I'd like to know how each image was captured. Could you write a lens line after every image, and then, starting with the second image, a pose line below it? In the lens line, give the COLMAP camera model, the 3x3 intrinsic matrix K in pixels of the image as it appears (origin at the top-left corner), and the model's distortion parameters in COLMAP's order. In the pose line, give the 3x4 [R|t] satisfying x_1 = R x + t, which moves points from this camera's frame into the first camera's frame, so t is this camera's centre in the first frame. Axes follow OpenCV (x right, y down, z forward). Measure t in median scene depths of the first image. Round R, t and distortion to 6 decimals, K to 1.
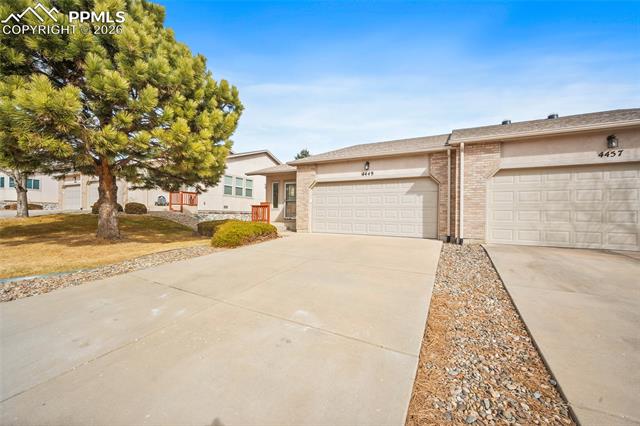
lens RADIAL K [[255.0, 0, 318.6], [0, 255.0, 212.0], [0, 0, 1]] dist [0.000068, -0.000039]
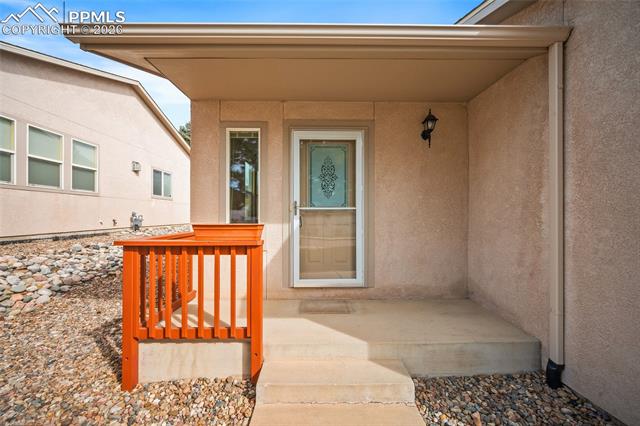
lens RADIAL K [[255.0, 0, 320.2], [0, 255.0, 211.5], [0, 0, 1]] dist [0.000068, -0.000039]
pose [[0.880342, -0.015746, 0.474077, -0.221791], [0.012830, 0.999874, 0.009384, -0.042696], [-0.474165, -0.002179, 0.880433, 0.769010]]
